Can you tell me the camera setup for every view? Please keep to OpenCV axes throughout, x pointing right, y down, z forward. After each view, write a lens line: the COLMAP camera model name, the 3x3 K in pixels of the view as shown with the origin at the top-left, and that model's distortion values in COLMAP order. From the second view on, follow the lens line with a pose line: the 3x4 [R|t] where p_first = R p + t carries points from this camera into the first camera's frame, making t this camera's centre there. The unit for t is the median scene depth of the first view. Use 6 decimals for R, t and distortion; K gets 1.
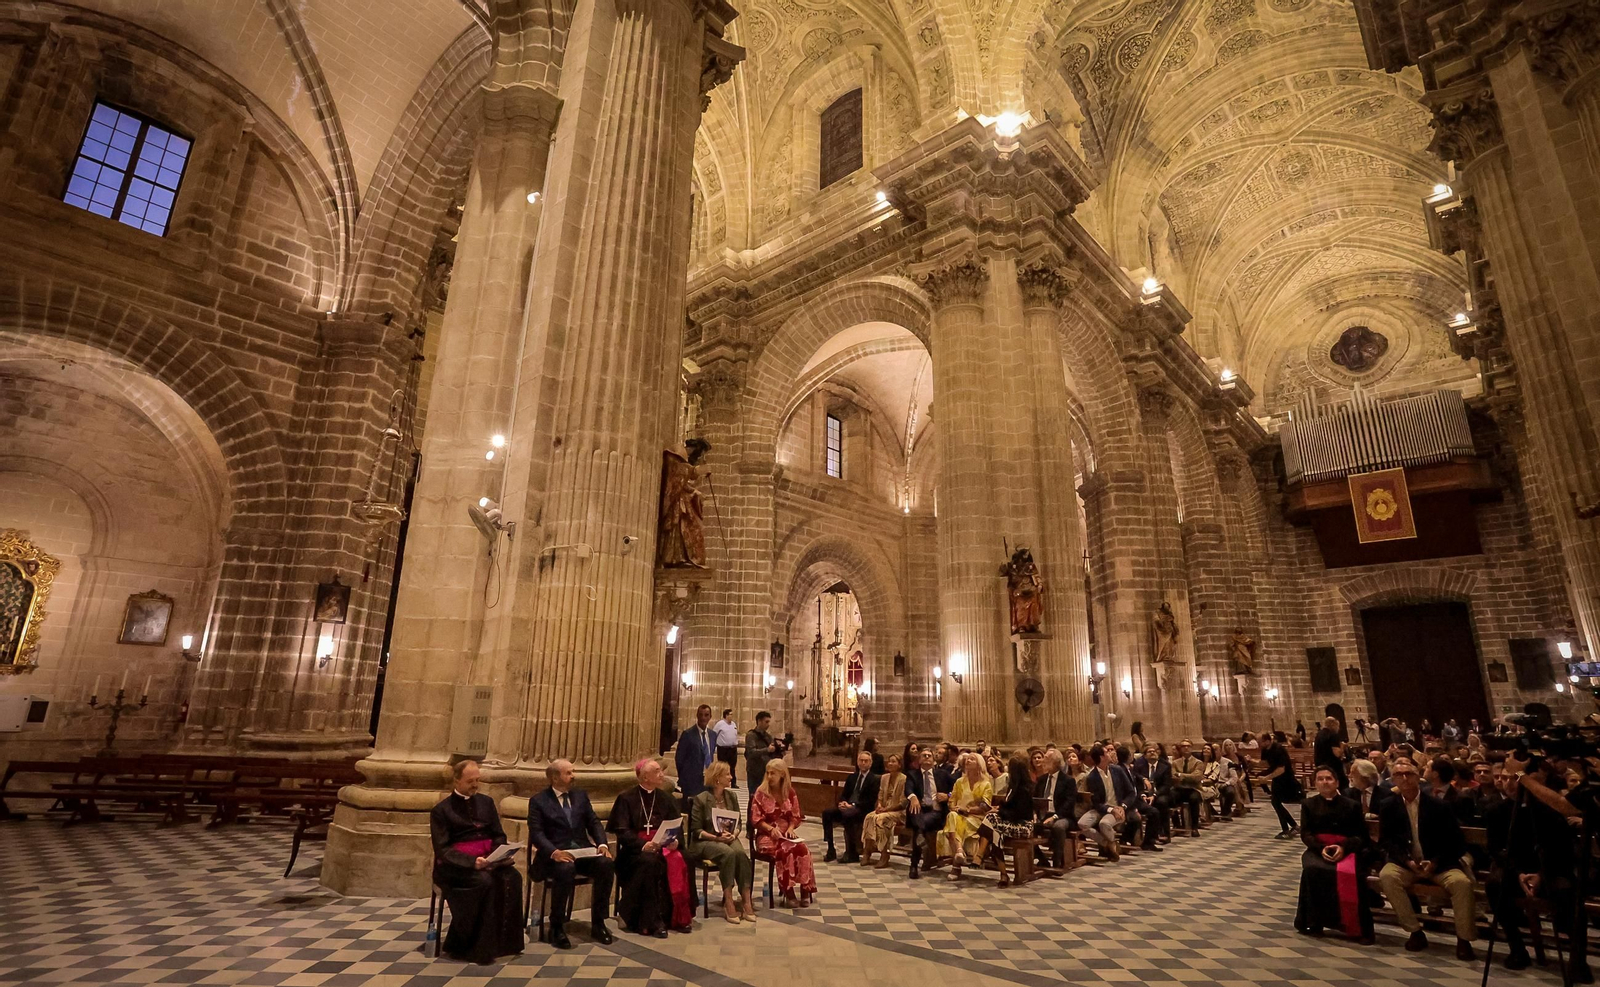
lens RADIAL K [[793.2, 0, 802.1], [0, 793.2, 480.6], [0, 0, 1]] dist [-0.068960, 0.022725]
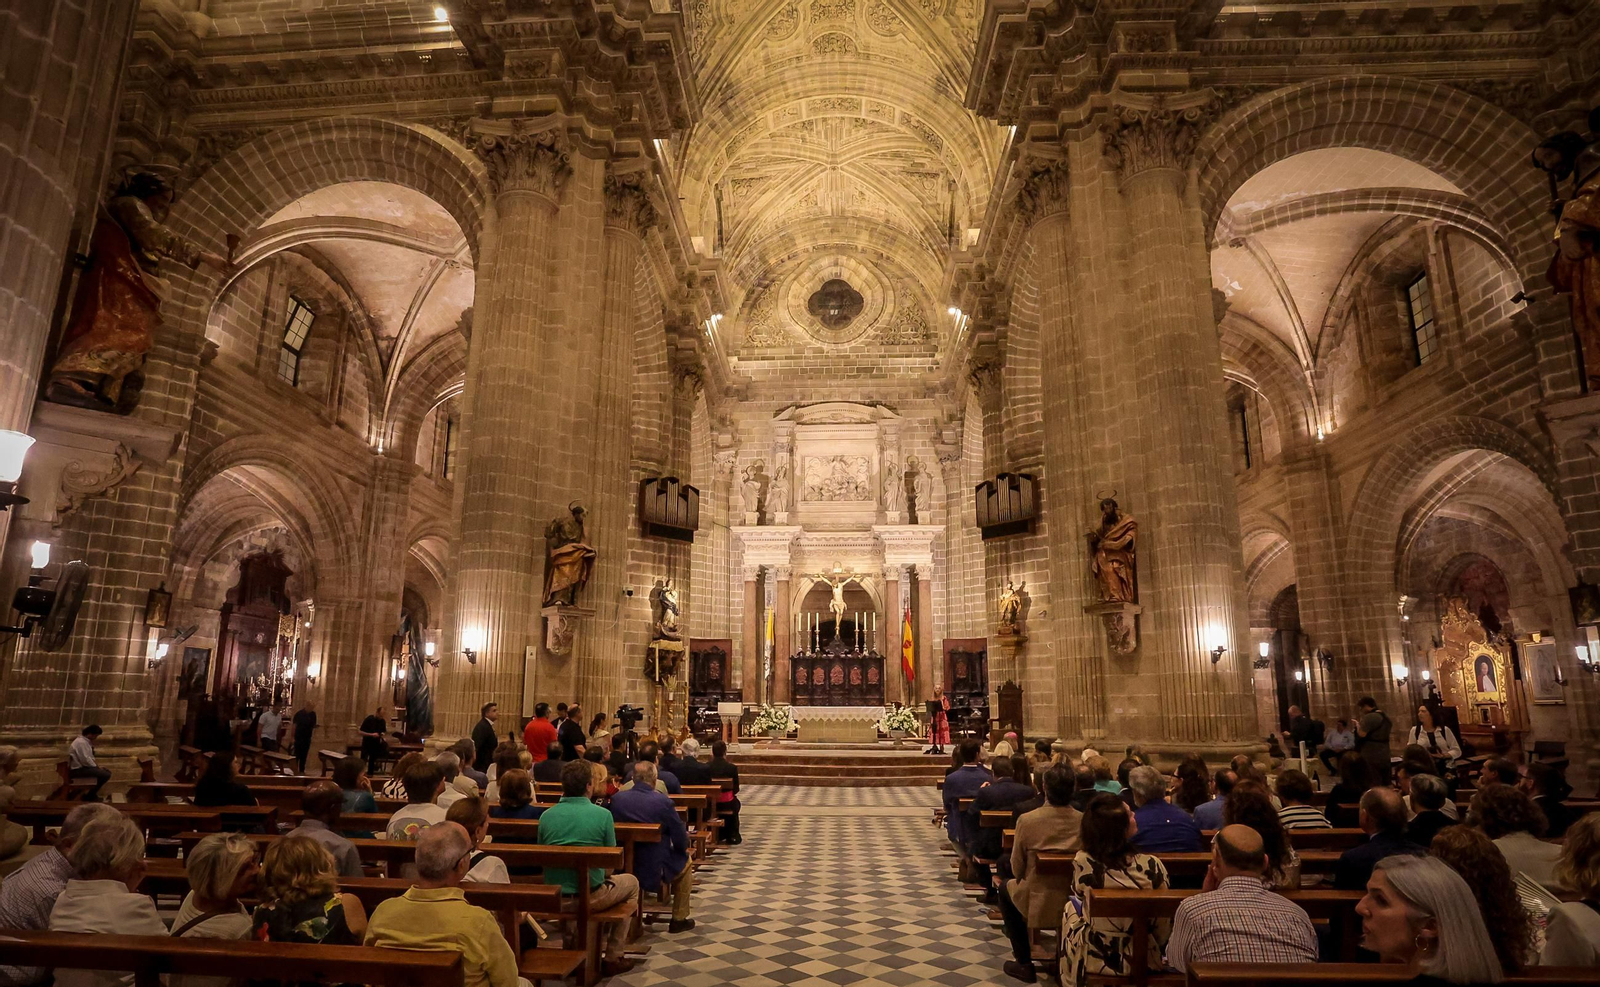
lens RADIAL K [[793.2, 0, 795.2], [0, 793.2, 557.0], [0, 0, 1]] dist [-0.068960, 0.022725]
pose [[-0.777478, -0.142259, -0.612610, 0.468361], [0.162166, 0.895795, -0.413829, 0.215556], [0.607643, -0.421087, -0.673391, 0.686746]]
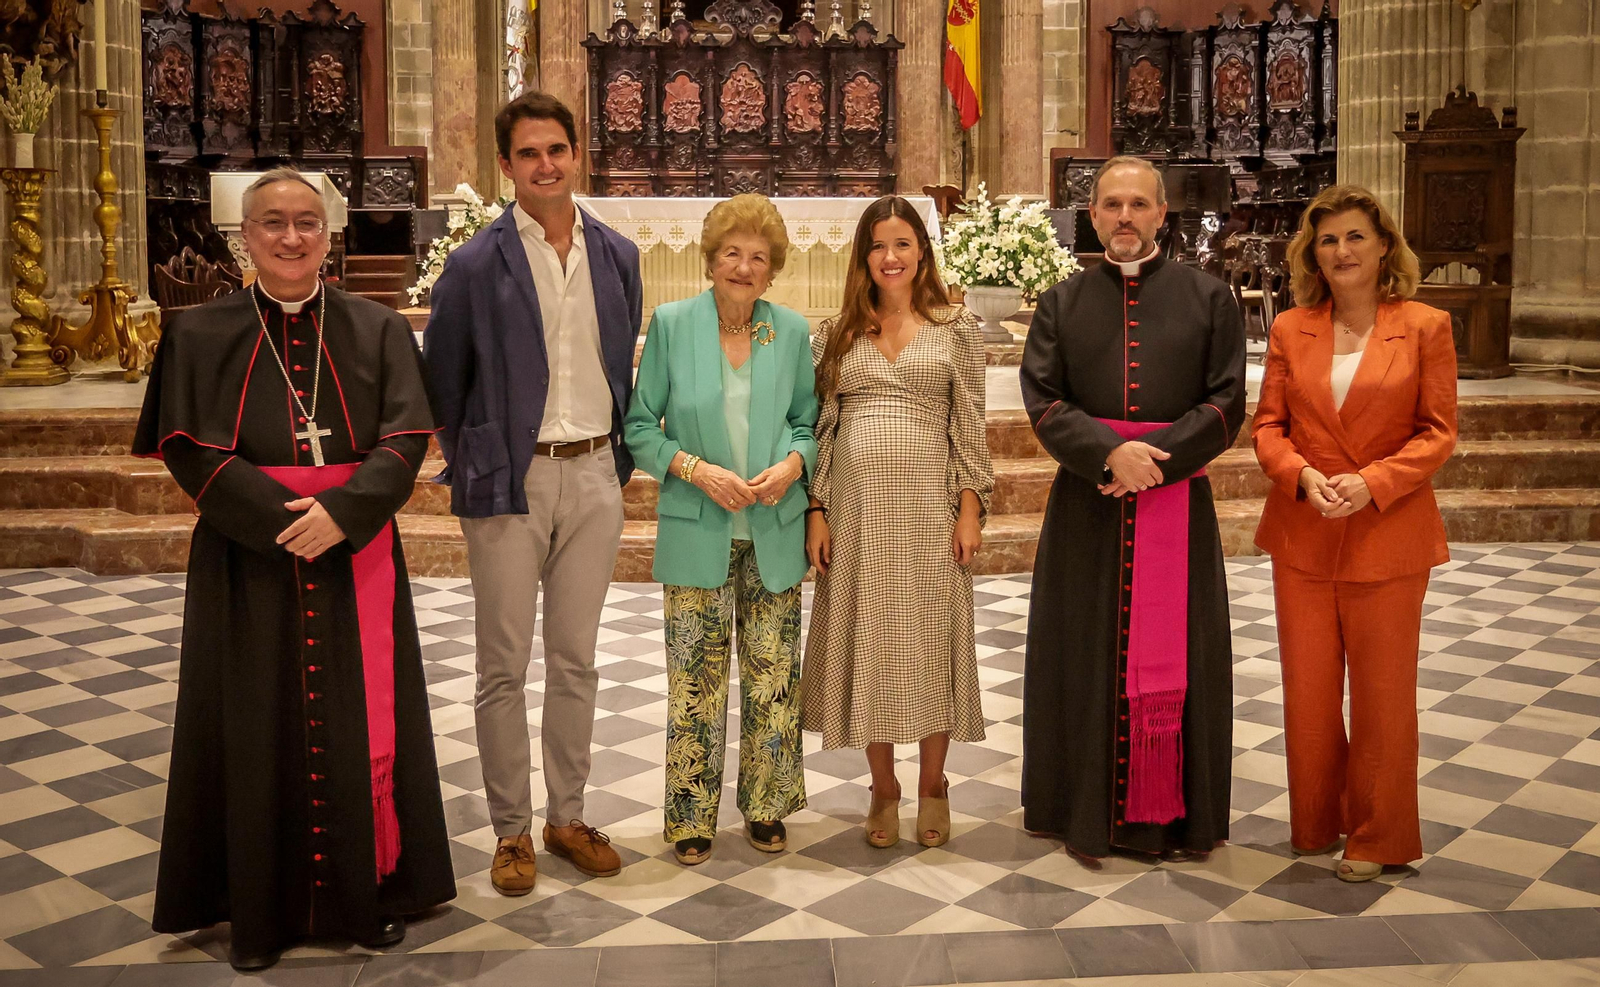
lens RADIAL K [[1608.7, 0, 866.4], [0, 1608.7, 339.7], [0, 0, 1]] dist [-0.029091, 0.000000]
pose [[-0.678712, 0.032253, -0.733696, 0.133124], [0.199281, 0.969640, -0.141721, 0.100400], [0.706850, -0.242399, -0.664534, 0.309651]]
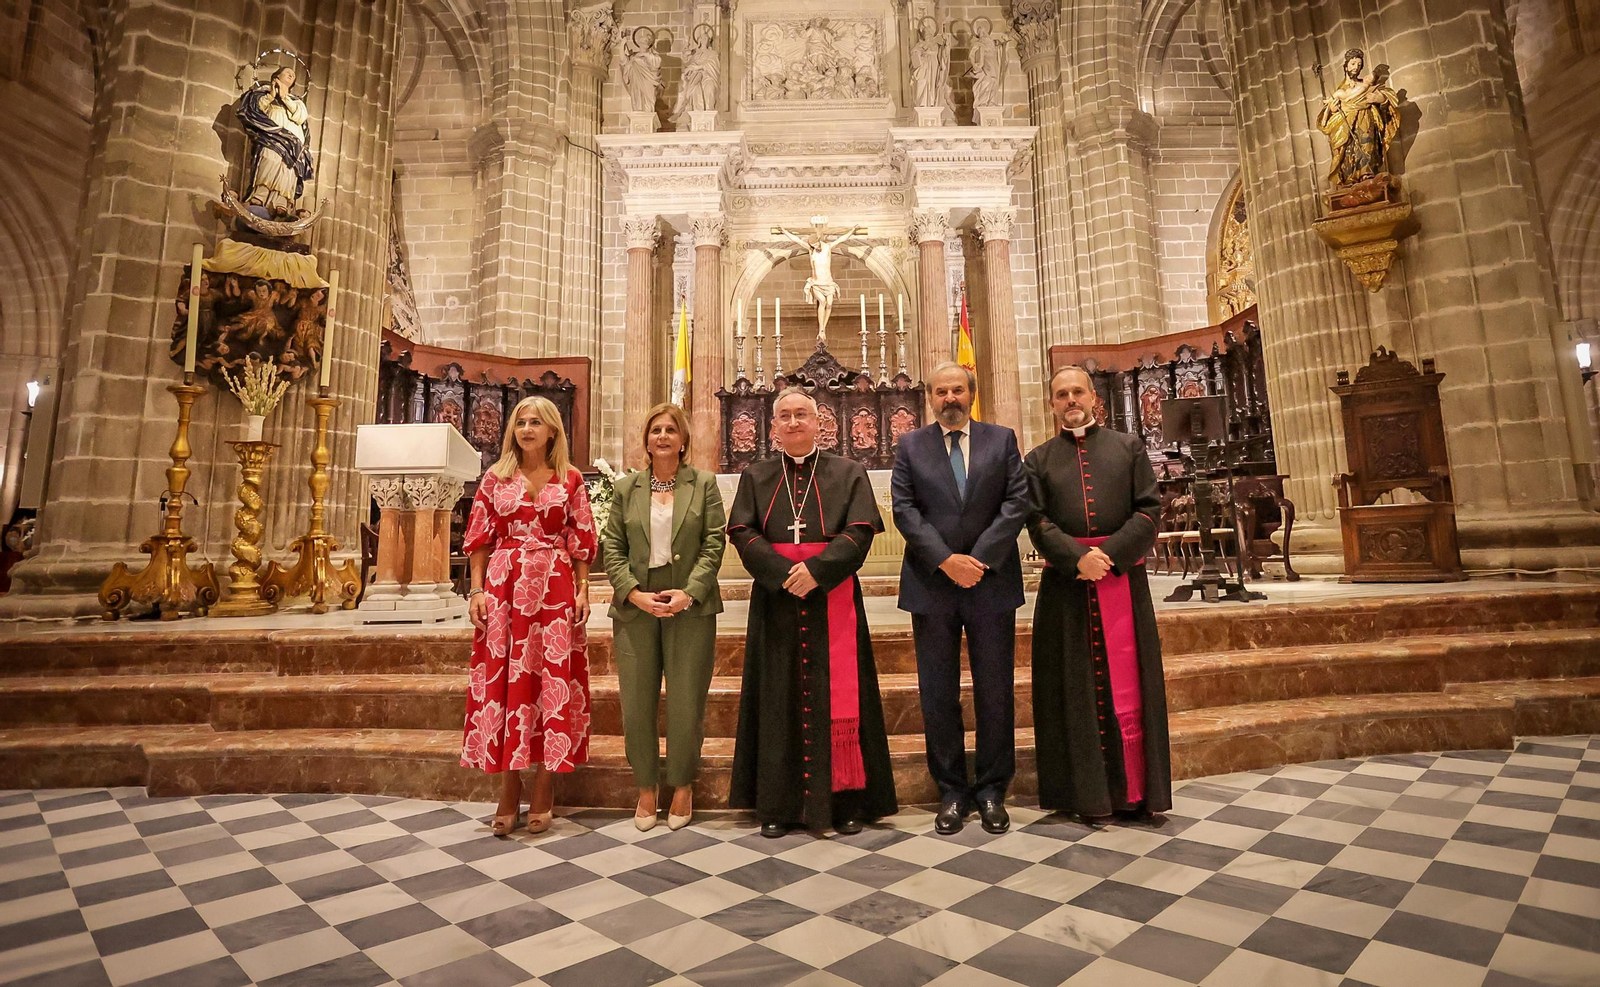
lens RADIAL K [[895.6, 0, 846.0], [0, 895.6, 391.3], [0, 0, 1]] dist [-0.082150, 0.038274]
pose [[-0.725569, -0.116593, -0.678200, 0.023052], [0.212472, 0.899433, -0.381938, 0.091532], [0.654526, -0.421221, -0.627828, 0.201264]]
